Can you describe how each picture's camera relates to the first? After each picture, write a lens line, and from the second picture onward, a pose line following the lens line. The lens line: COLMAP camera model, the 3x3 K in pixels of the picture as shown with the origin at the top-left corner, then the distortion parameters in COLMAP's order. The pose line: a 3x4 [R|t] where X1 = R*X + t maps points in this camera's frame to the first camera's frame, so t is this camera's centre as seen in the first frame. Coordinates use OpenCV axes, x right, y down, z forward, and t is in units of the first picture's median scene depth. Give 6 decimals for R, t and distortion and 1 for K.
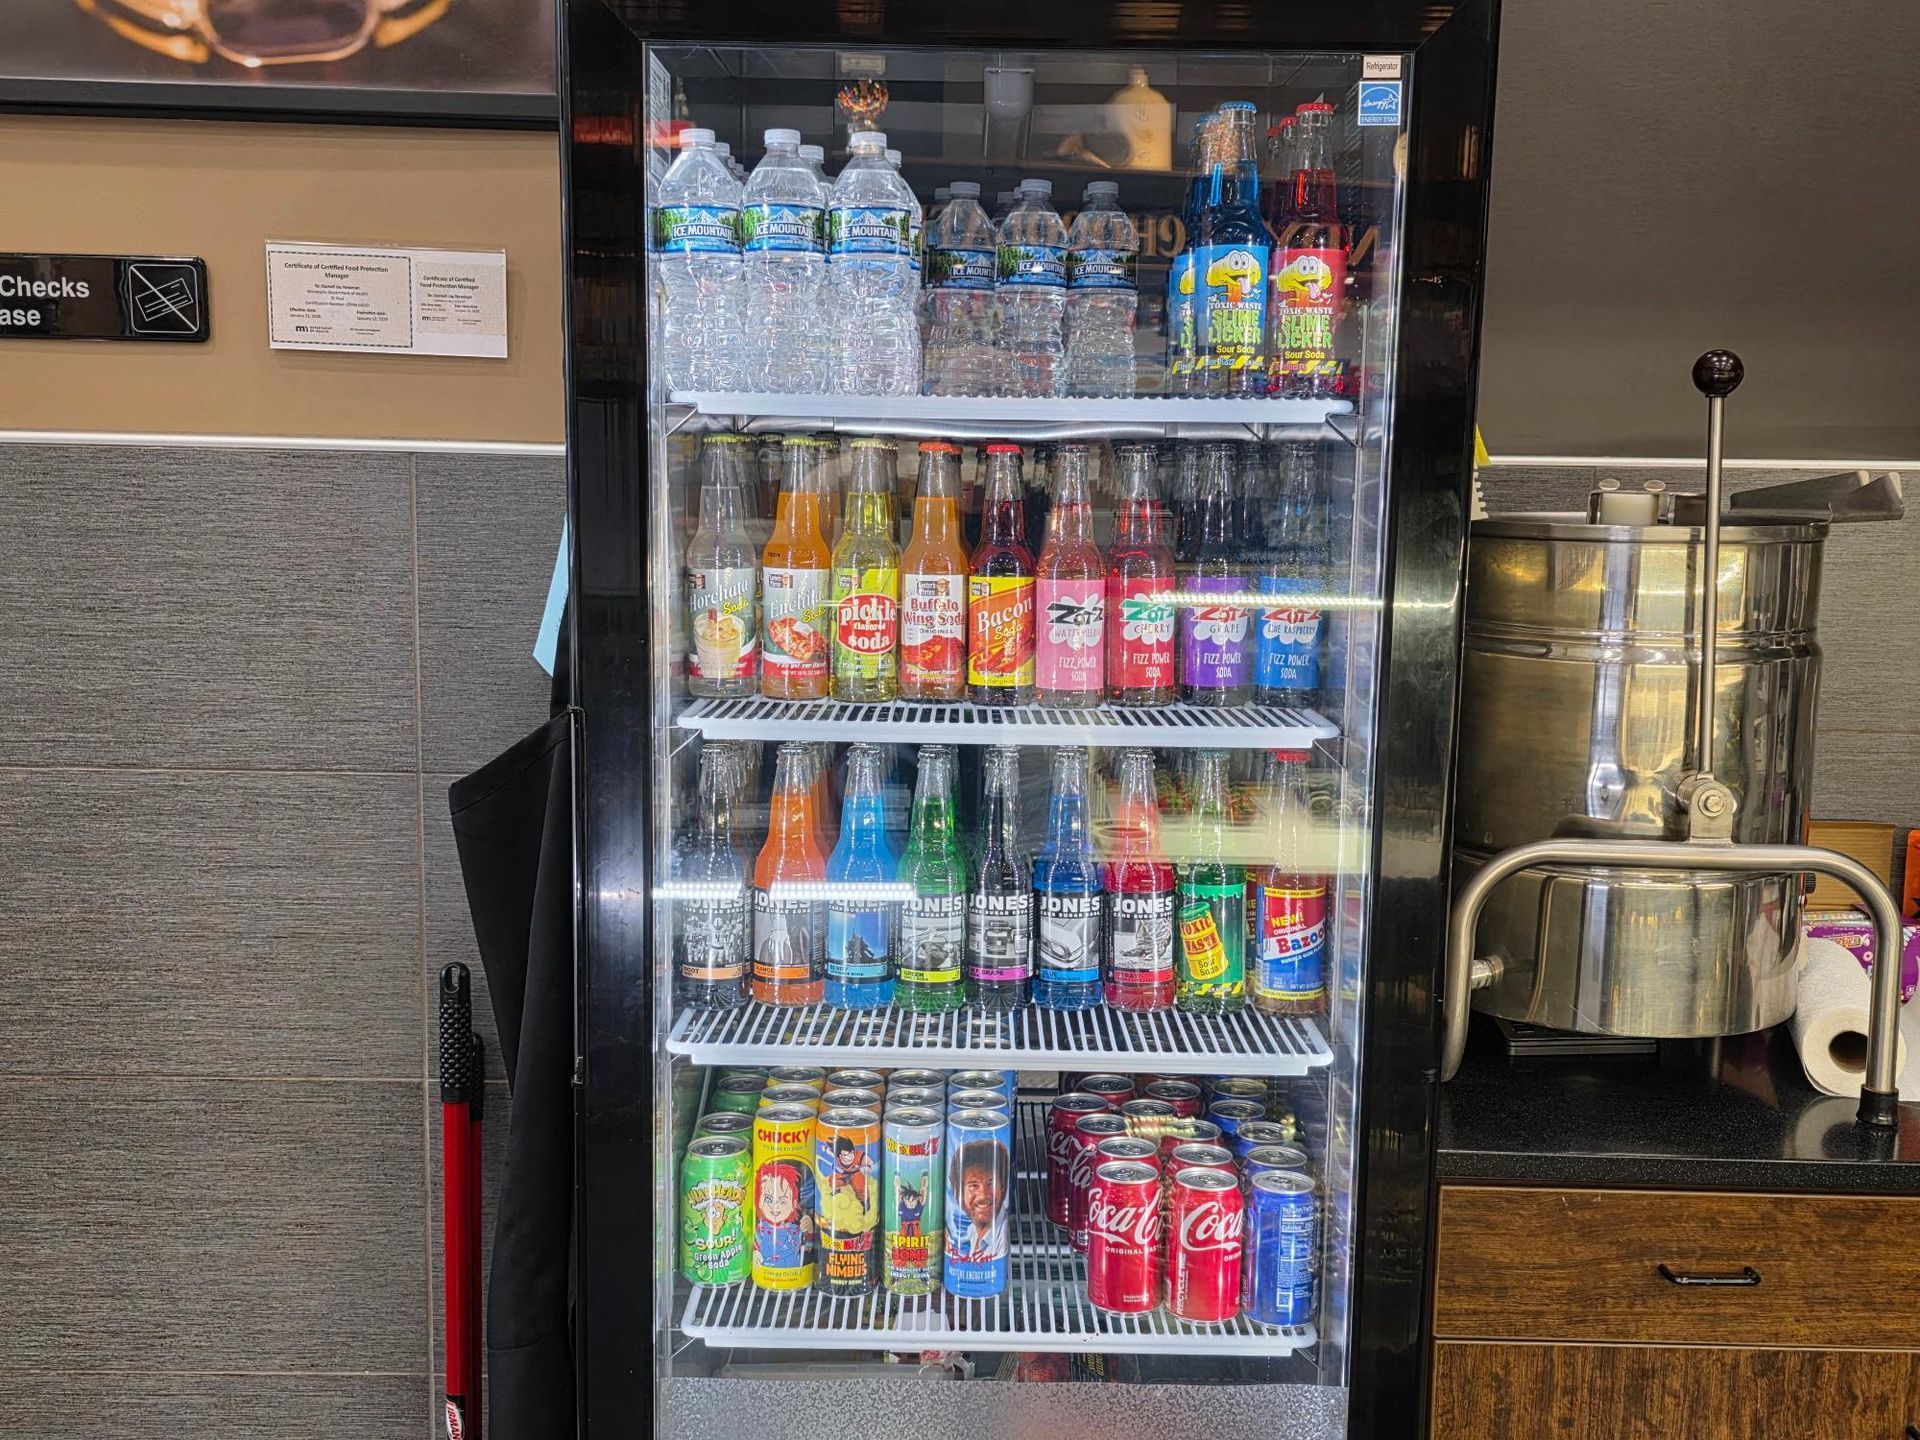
lens RADIAL K [[1977.8, 0, 960.0], [0, 1977.8, 720.0], [0, 0, 1]] dist [0.080283, -0.032238]
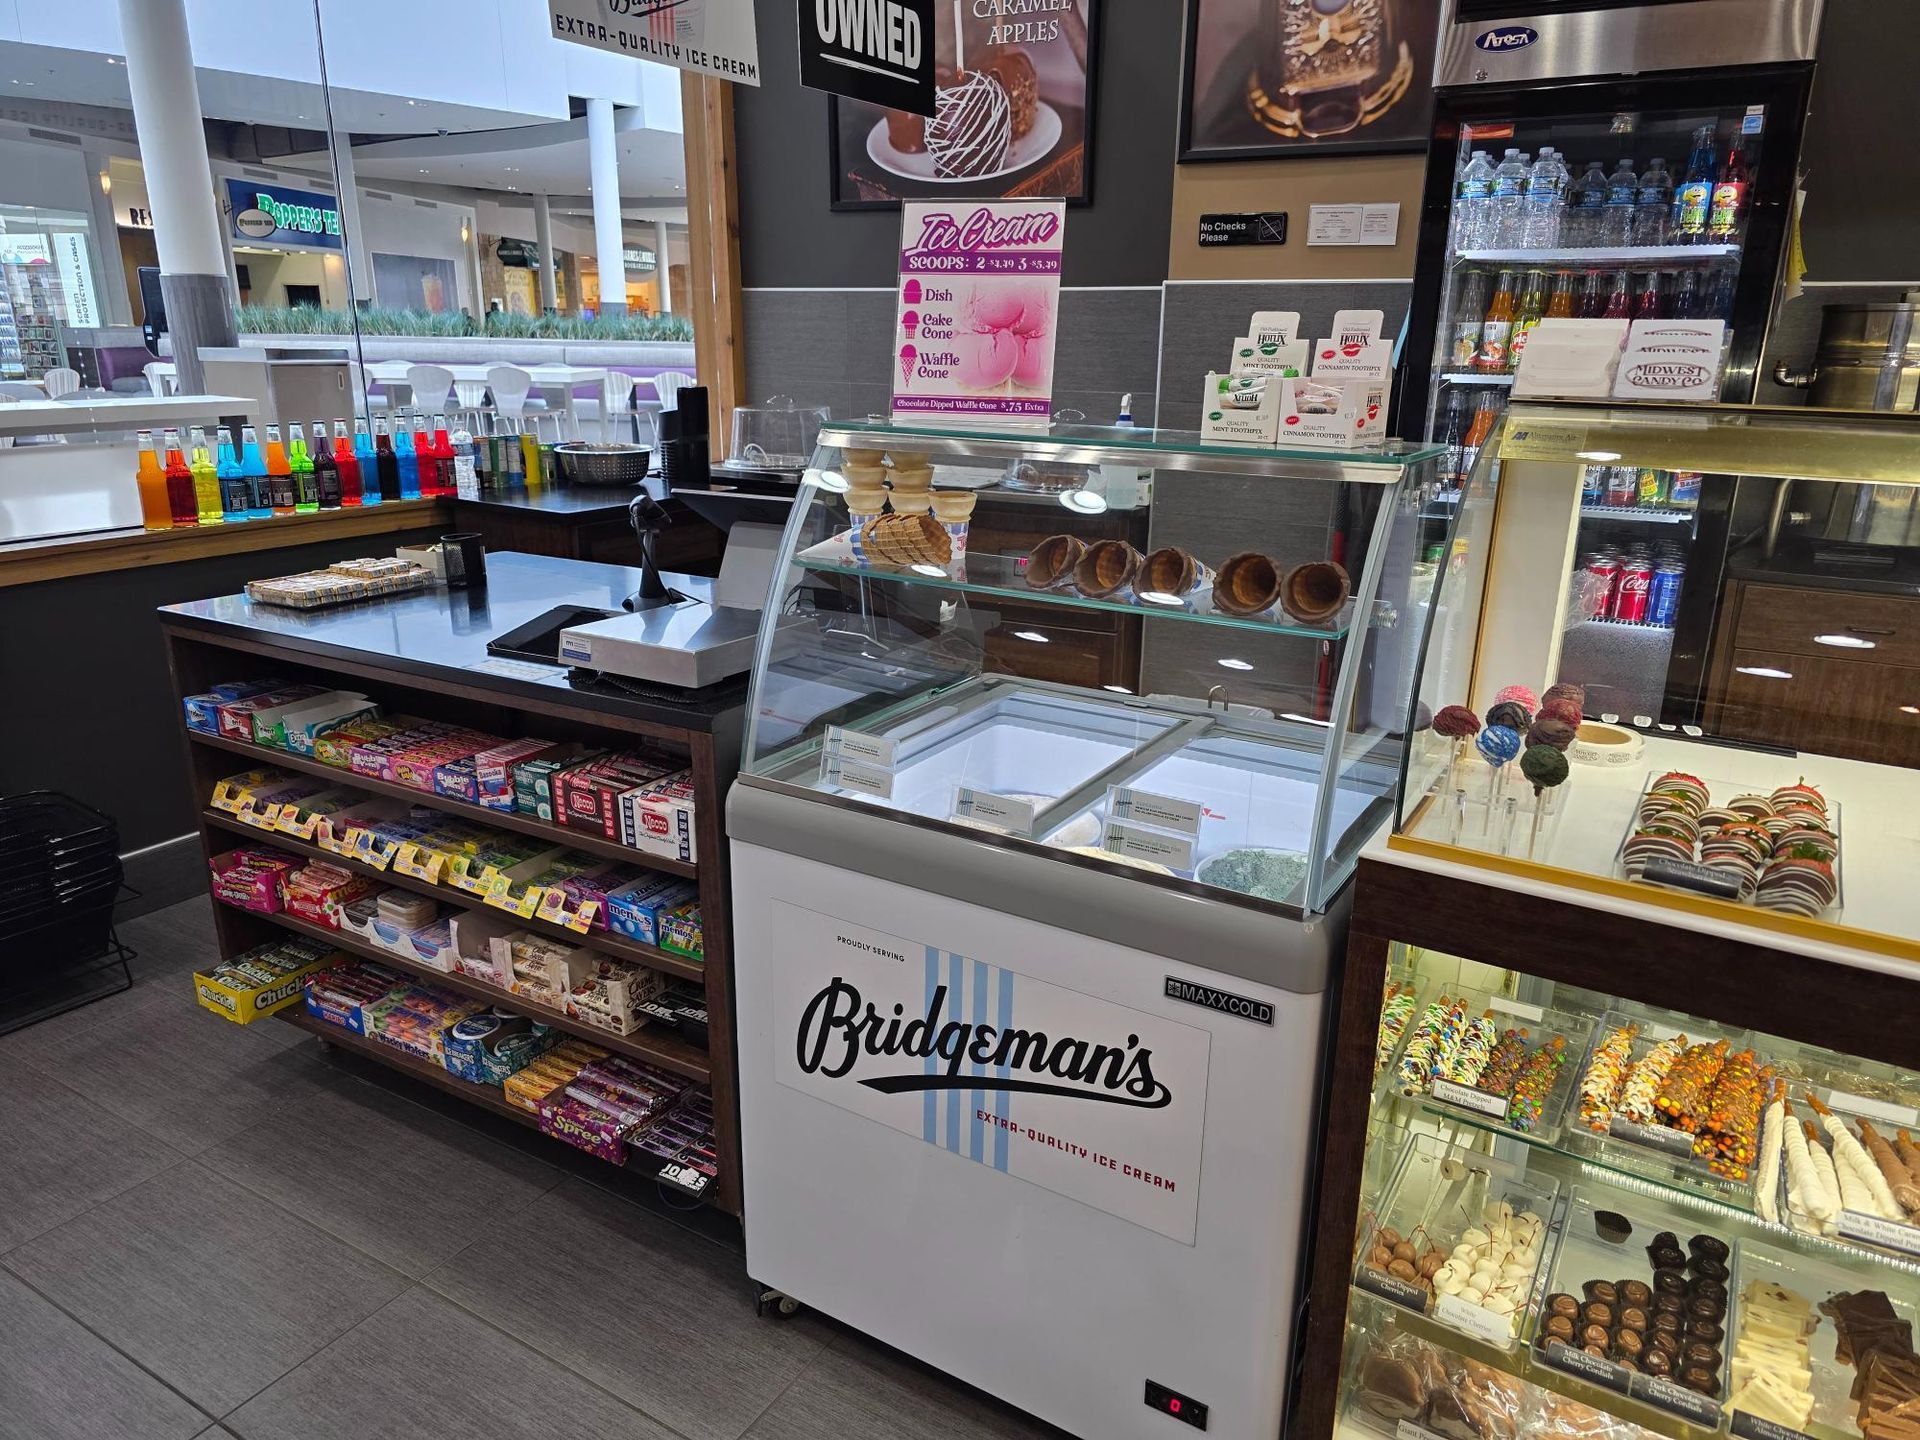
lens RADIAL K [[1262.9, 0, 960.0], [0, 1262.9, 720.0], [0, 0, 1]] dist [0.006198, 0.002268]
pose [[0.865151, 0.144132, -0.480354, 0.181812], [-0.070467, 0.983246, 0.168111, 0.210566], [0.496537, -0.111593, 0.860813, -0.857926]]
